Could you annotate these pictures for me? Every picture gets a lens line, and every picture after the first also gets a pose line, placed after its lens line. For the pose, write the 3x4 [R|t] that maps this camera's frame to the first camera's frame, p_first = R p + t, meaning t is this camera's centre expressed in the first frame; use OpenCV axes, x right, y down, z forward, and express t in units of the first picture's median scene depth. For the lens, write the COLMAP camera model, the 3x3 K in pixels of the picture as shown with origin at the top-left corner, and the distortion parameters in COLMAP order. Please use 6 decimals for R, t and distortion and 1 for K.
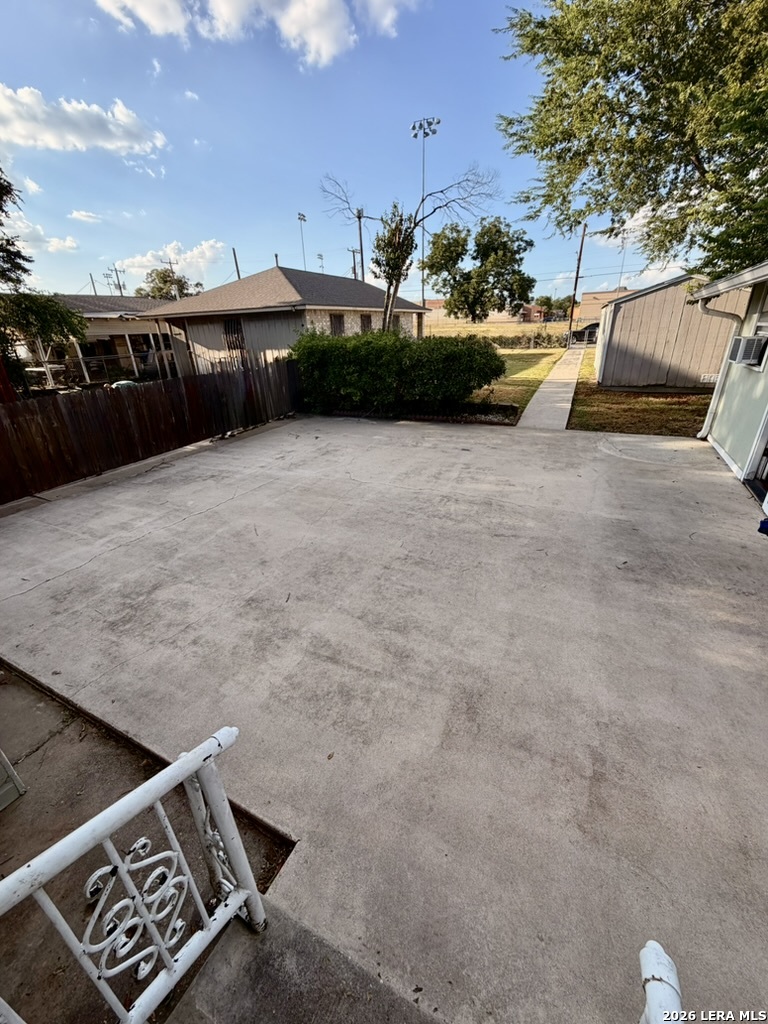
lens RADIAL K [[409.3, 0, 383.1], [0, 409.3, 509.4], [0, 0, 1]] dist [-0.001448, 0.000648]
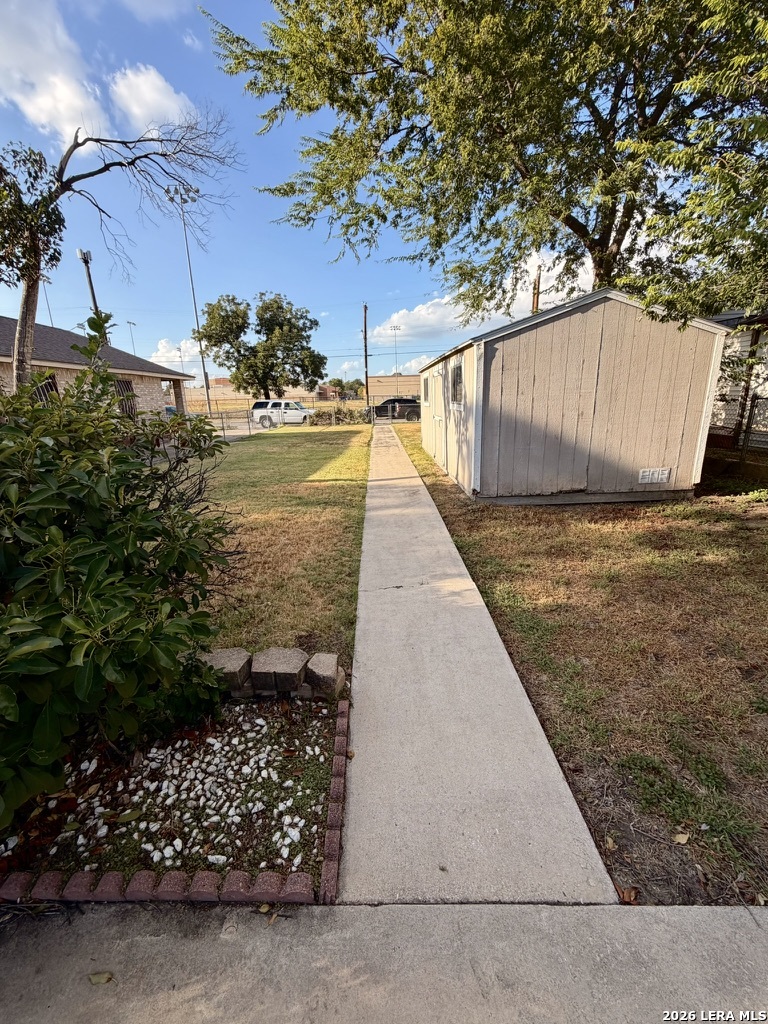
lens RADIAL K [[409.3, 0, 383.1], [0, 409.3, 509.4], [0, 0, 1]] dist [-0.001448, 0.000648]
pose [[0.902097, -0.104133, 0.418782, 0.050894], [0.173524, 0.976067, -0.131083, -0.058933], [-0.395109, 0.190918, 0.898576, 0.144800]]
